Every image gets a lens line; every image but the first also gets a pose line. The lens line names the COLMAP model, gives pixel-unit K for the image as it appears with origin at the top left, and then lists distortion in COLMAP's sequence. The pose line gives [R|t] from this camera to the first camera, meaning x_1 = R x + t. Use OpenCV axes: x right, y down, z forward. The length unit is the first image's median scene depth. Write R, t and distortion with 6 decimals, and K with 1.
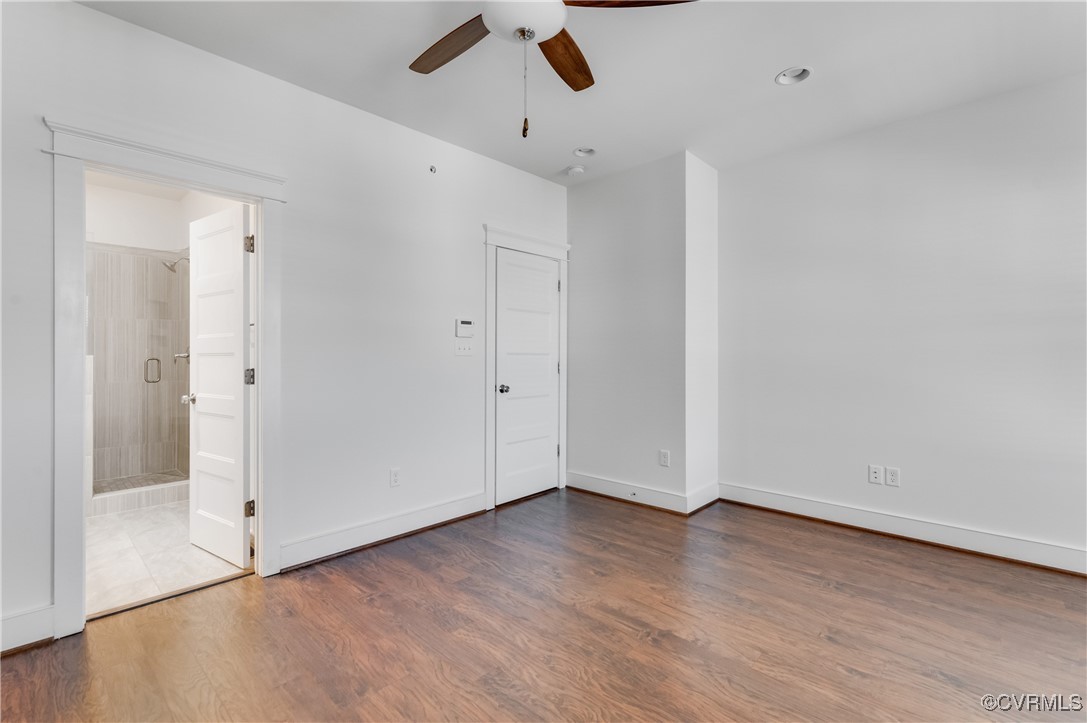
lens RADIAL K [[492.2, 0, 542.3], [0, 492.2, 351.4], [0, 0, 1]] dist [0.002568, -0.000830]
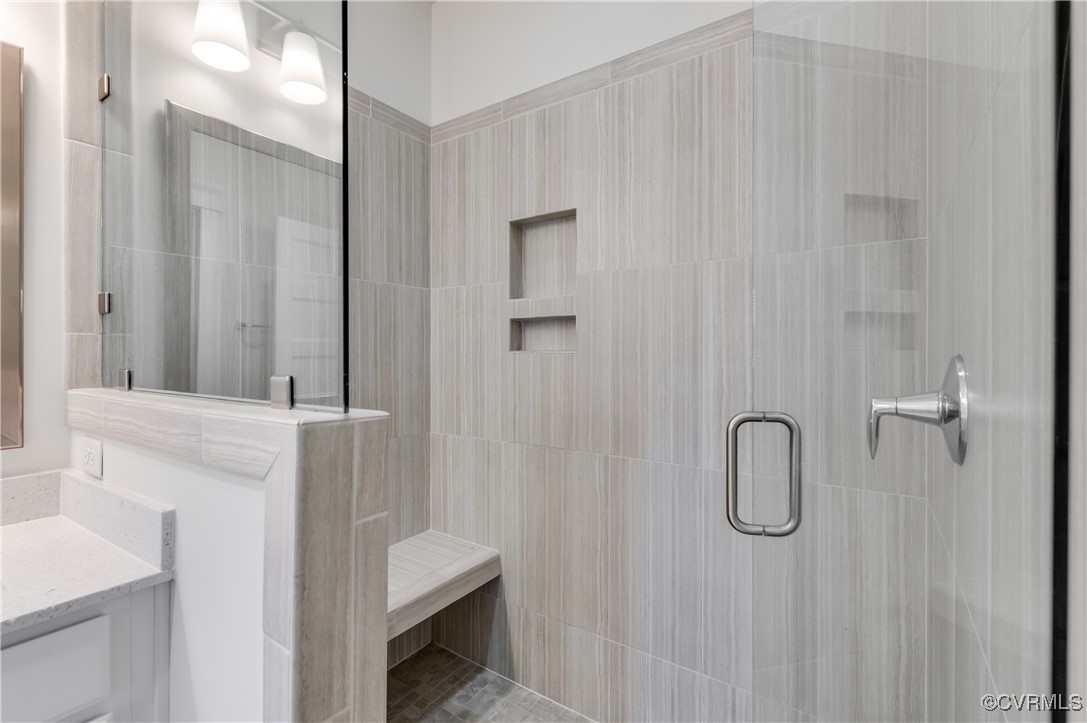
lens RADIAL K [[492.2, 0, 542.3], [0, 492.2, 351.4], [0, 0, 1]] dist [0.002568, -0.000830]
pose [[0.162863, 0.000434, -0.986649, -0.577982], [0.003693, 0.999993, 0.001050, -0.011039], [0.986642, -0.003815, 0.162860, 0.835676]]
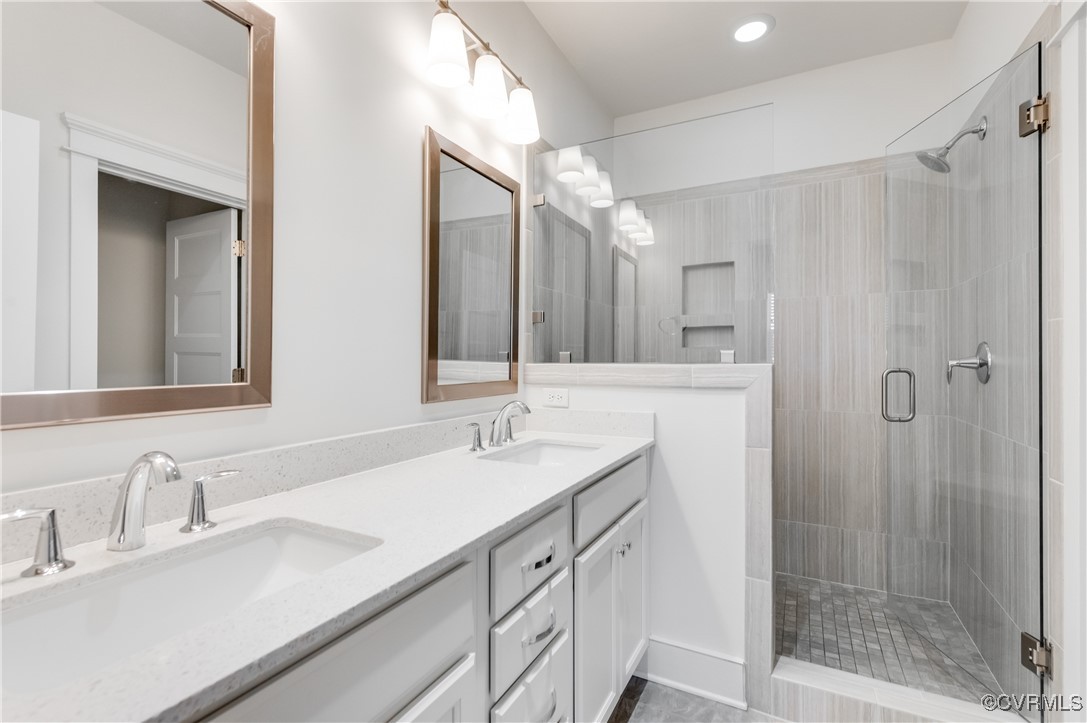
lens RADIAL K [[487.7, 0, 540.5], [0, 487.7, 355.6], [0, 0, 1]] dist [0.000998, 0.000014]
pose [[0.263518, -0.008438, -0.964617, -0.415941], [0.002085, 0.999964, -0.008178, 0.004469], [0.964652, 0.000144, 0.263526, 0.528308]]
